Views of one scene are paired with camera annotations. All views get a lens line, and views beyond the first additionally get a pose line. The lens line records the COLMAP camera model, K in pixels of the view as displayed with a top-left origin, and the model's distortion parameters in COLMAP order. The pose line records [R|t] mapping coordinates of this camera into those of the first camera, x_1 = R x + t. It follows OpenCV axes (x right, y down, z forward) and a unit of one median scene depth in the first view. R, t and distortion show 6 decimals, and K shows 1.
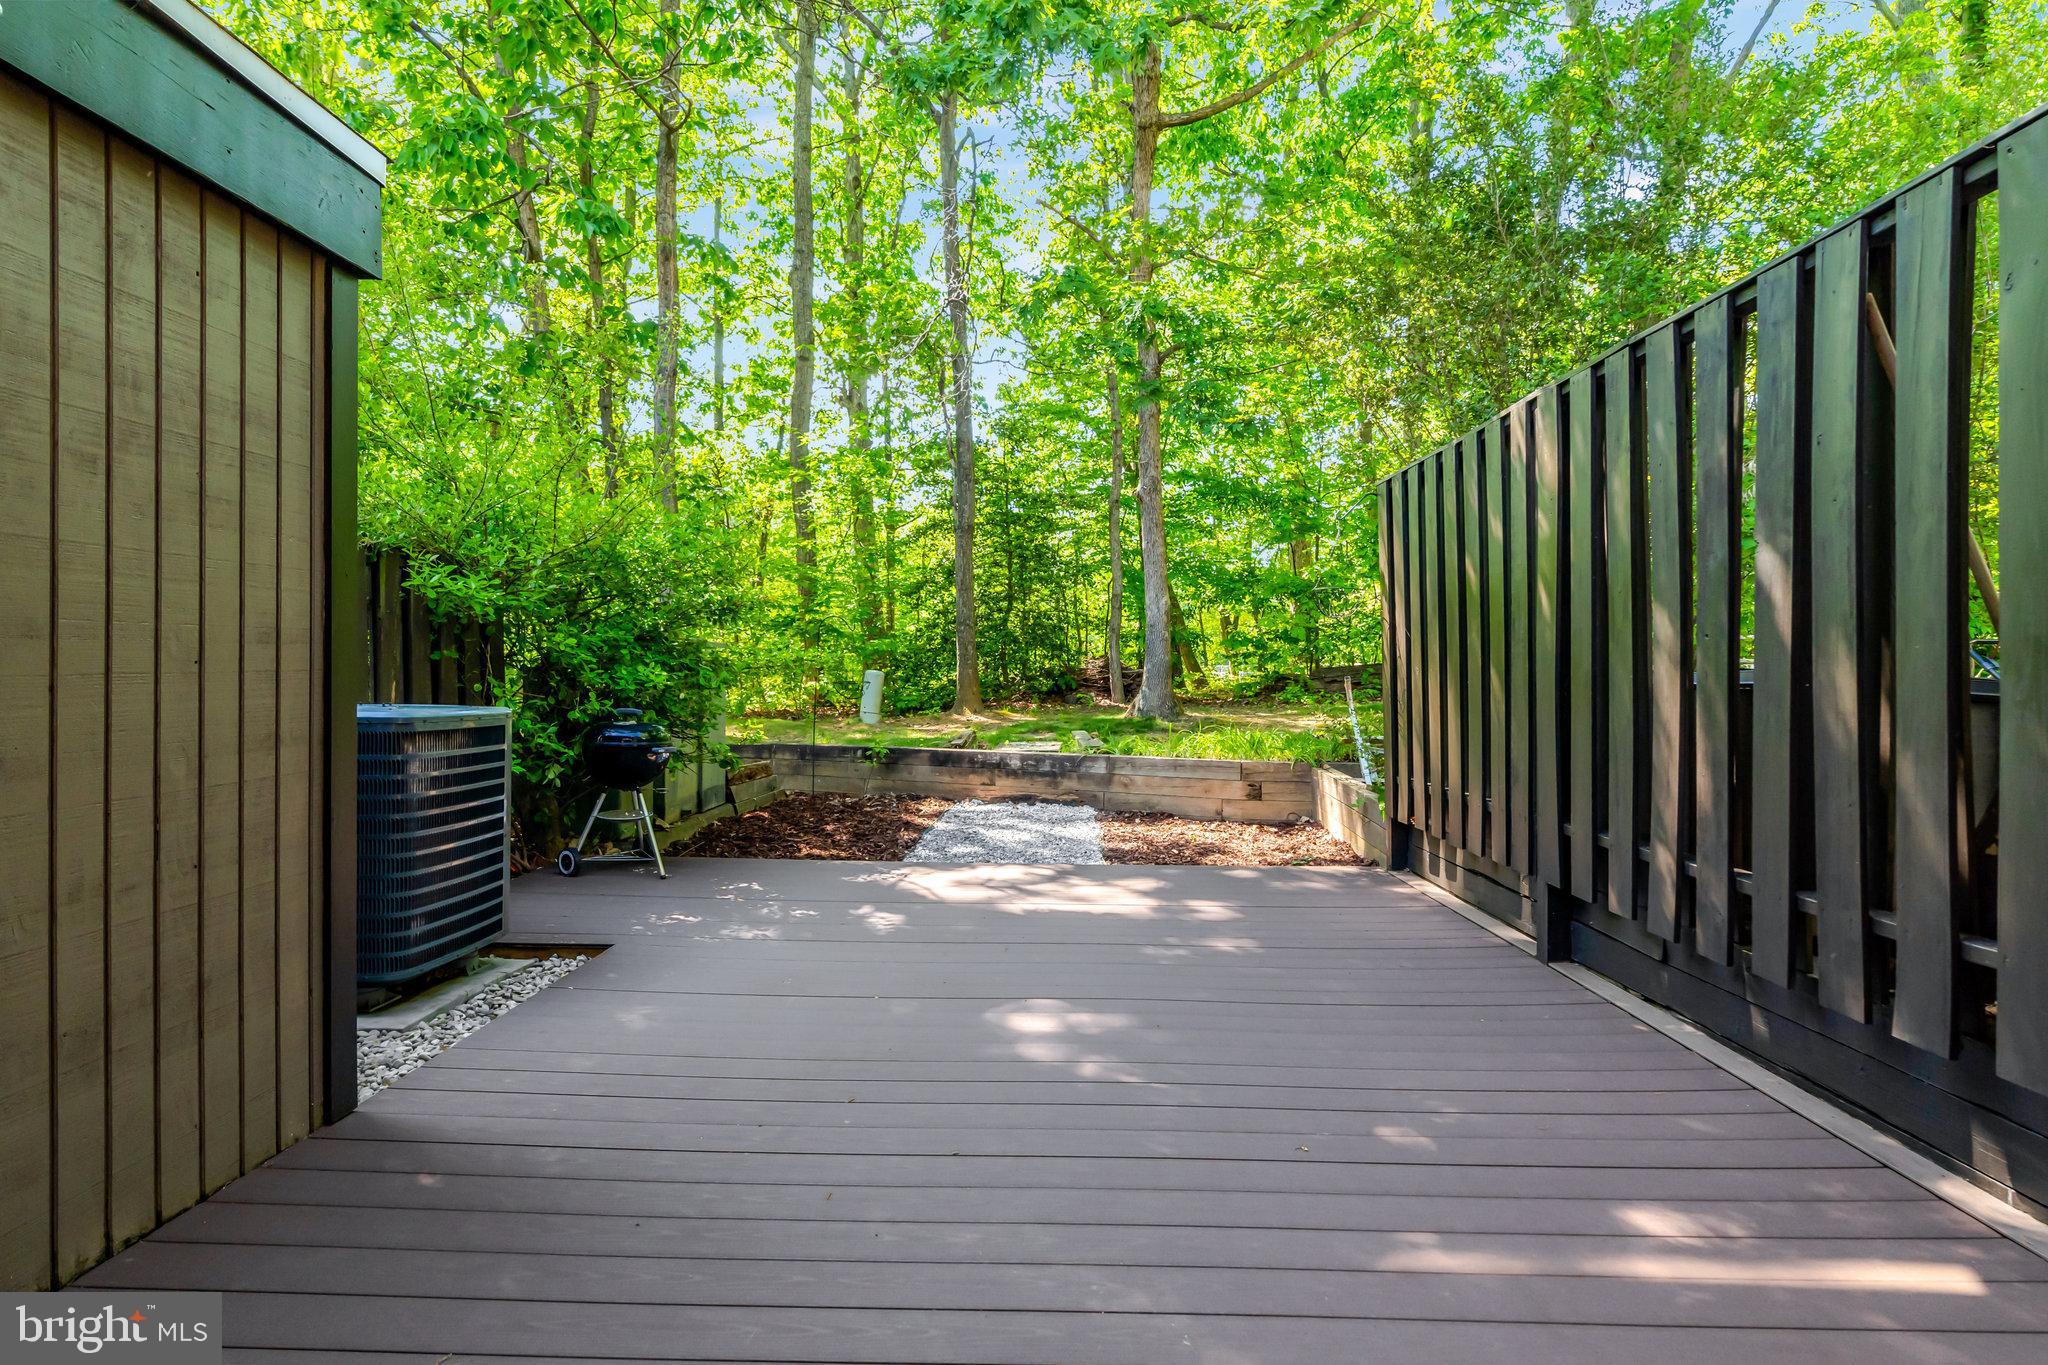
lens RADIAL K [[985.2, 0, 1029.0], [0, 985.2, 675.8], [0, 0, 1]] dist [0.001772, 0.000384]
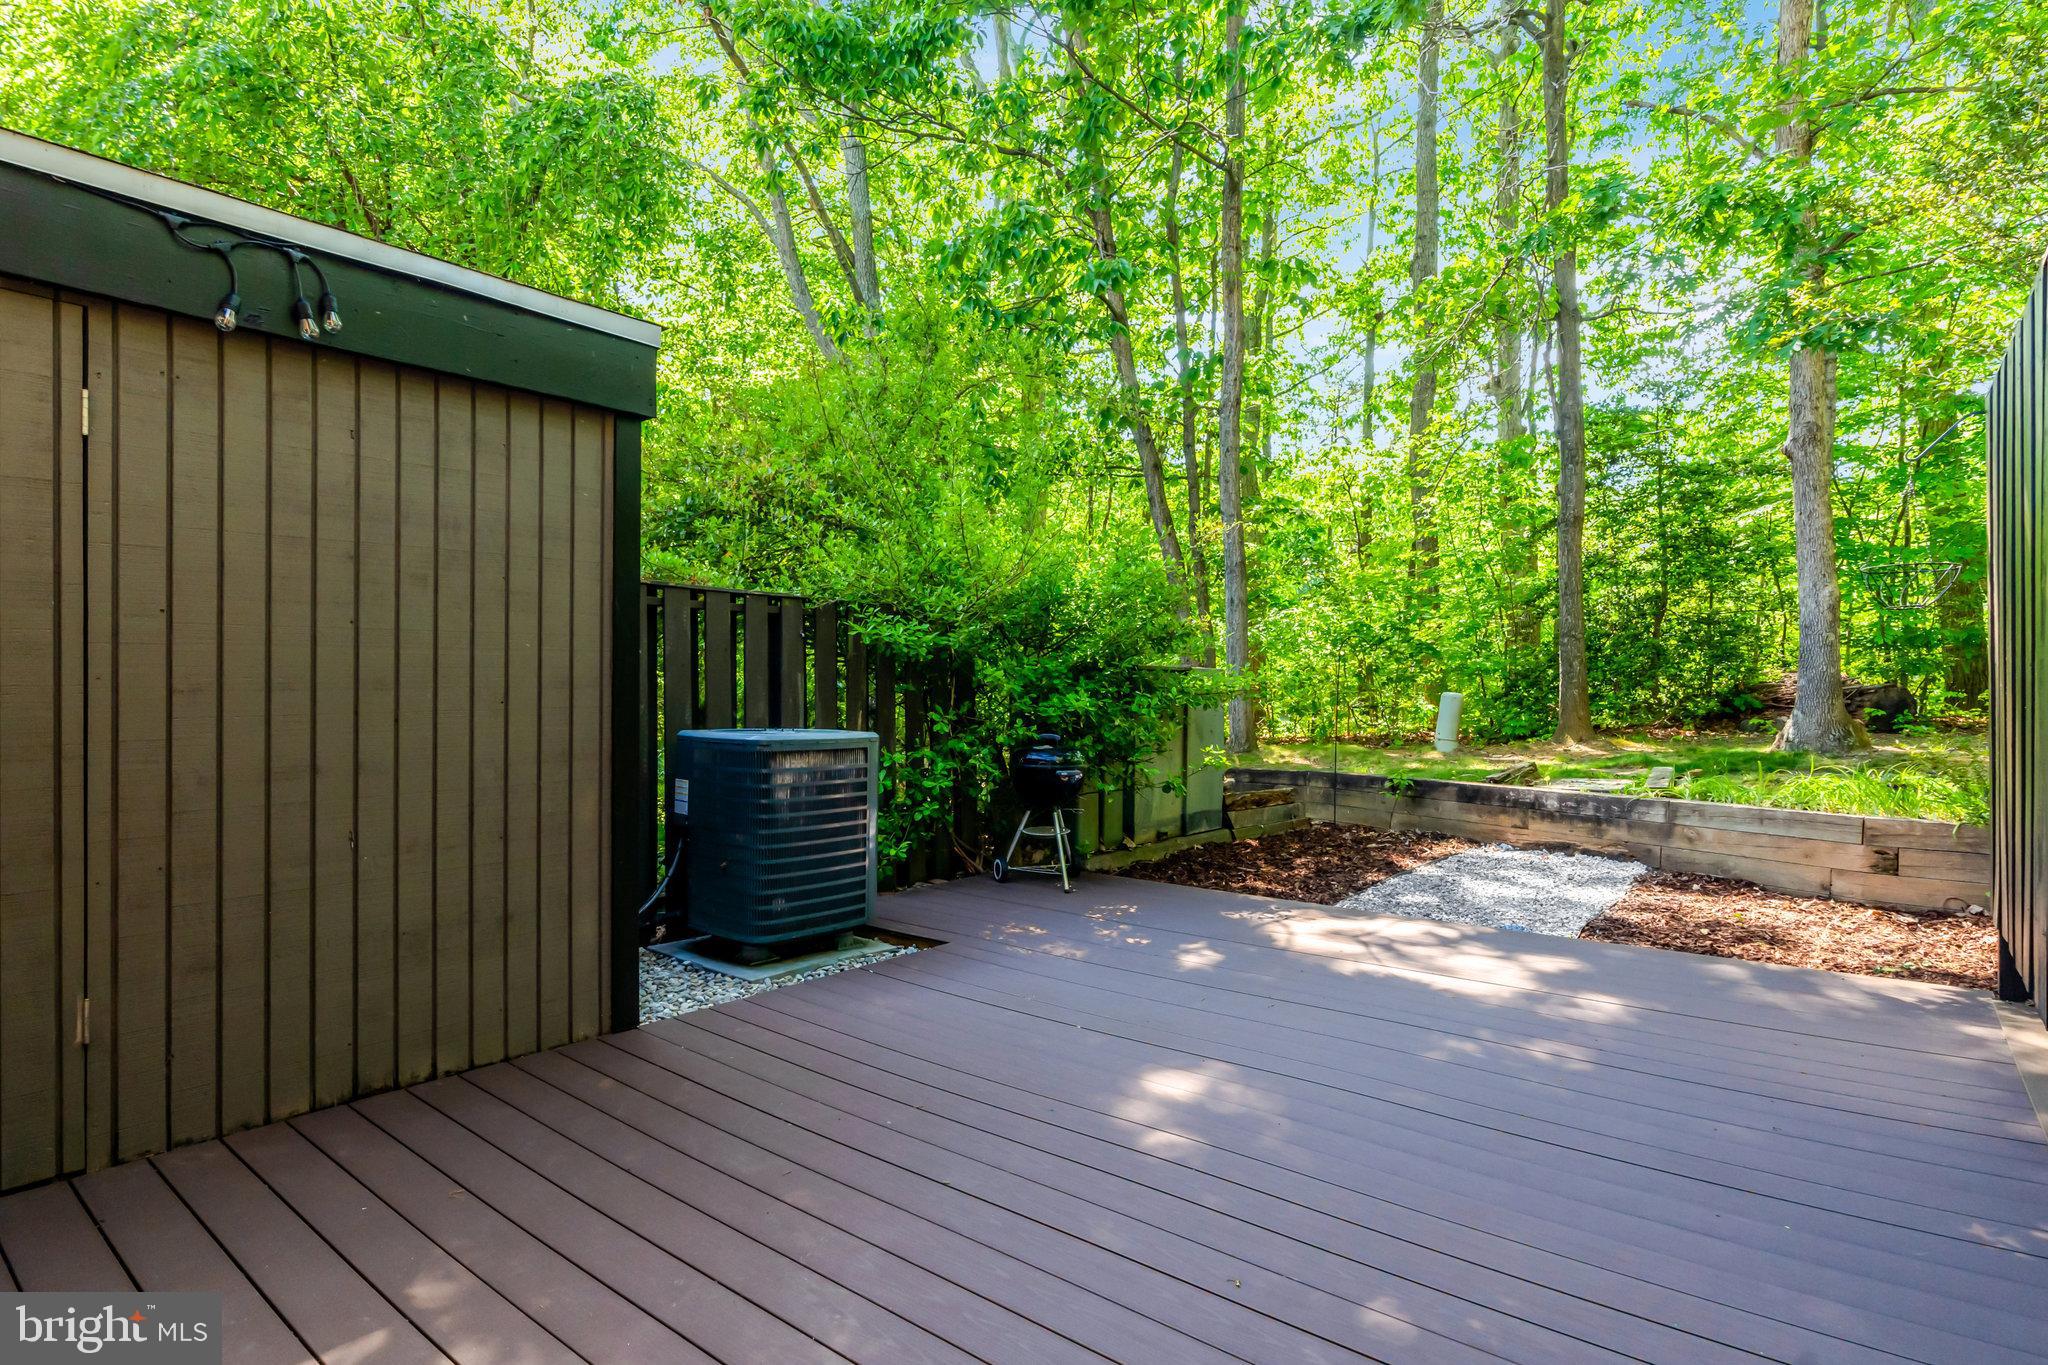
lens RADIAL K [[1019.2, 0, 1024.0], [0, 1019.2, 682.5], [0, 0, 1]] dist [-0.002897, 0.000472]
pose [[0.795254, -0.020015, -0.605946, 0.329058], [0.010346, 0.999757, -0.019445, -0.002327], [0.606188, 0.009195, 0.795268, 0.107728]]
